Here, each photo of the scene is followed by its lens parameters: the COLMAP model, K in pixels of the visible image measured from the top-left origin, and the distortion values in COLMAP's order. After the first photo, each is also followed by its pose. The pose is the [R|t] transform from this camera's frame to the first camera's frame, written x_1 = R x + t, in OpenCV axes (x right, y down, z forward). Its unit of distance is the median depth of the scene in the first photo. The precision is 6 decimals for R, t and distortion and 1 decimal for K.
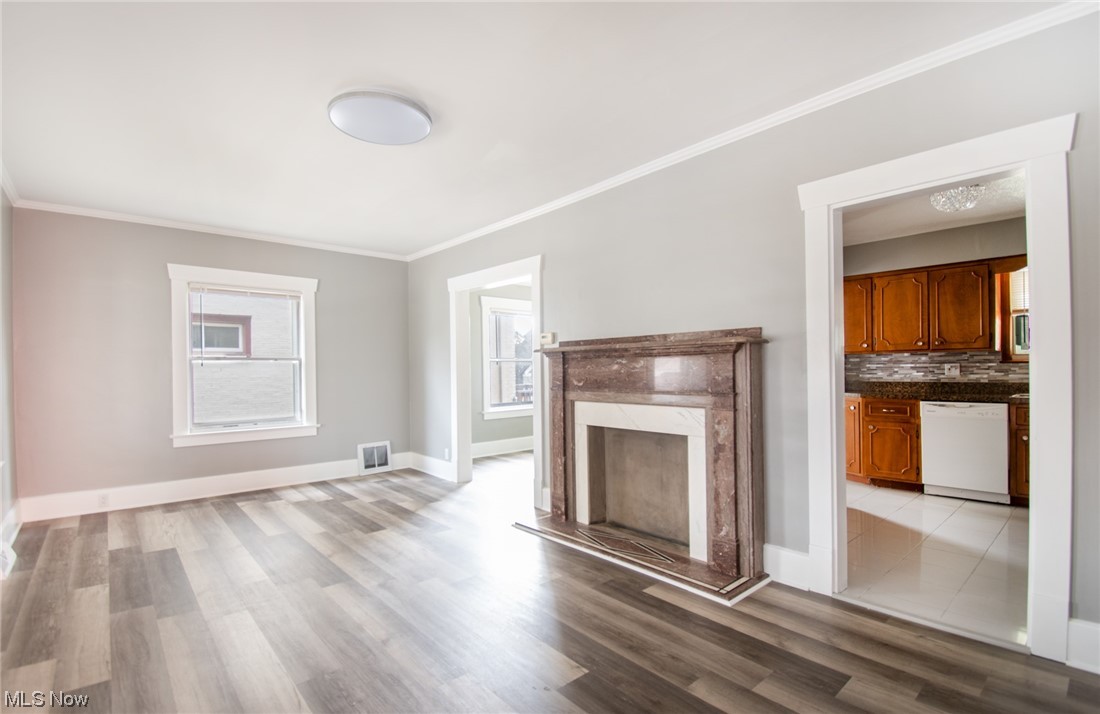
lens RADIAL K [[500.9, 0, 547.2], [0, 500.9, 370.3], [0, 0, 1]] dist [0.003736, -0.016924]
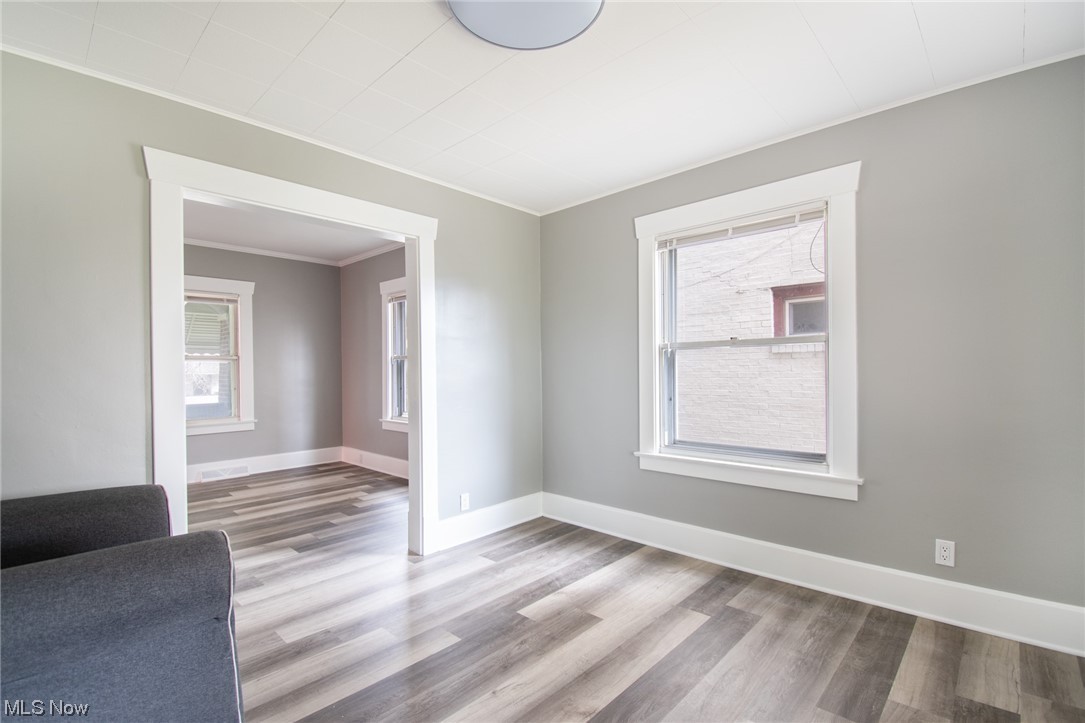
lens RADIAL K [[500.2, 0, 539.7], [0, 500.2, 369.0], [0, 0, 1]] dist [0.001665, -0.017733]
pose [[0.081671, 0.012330, -0.996583, 0.637149], [0.007715, 0.999886, 0.013003, -0.012000], [0.996629, -0.008751, 0.081567, 1.549458]]
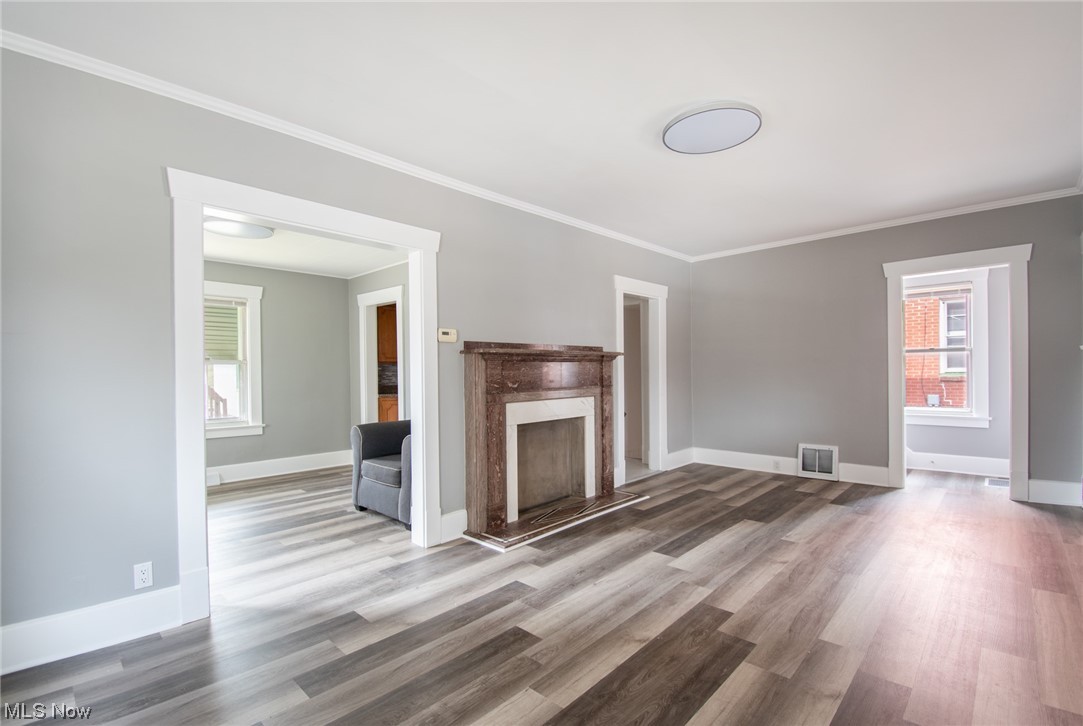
lens RADIAL K [[489.0, 0, 542.9], [0, 489.0, 373.8], [0, 0, 1]] dist [0.022333, -0.025839]
pose [[-0.088691, 0.005727, 0.996043, -0.921827], [0.016837, 0.999849, -0.004250, 0.007526], [-0.995917, 0.016393, -0.088774, 1.007645]]
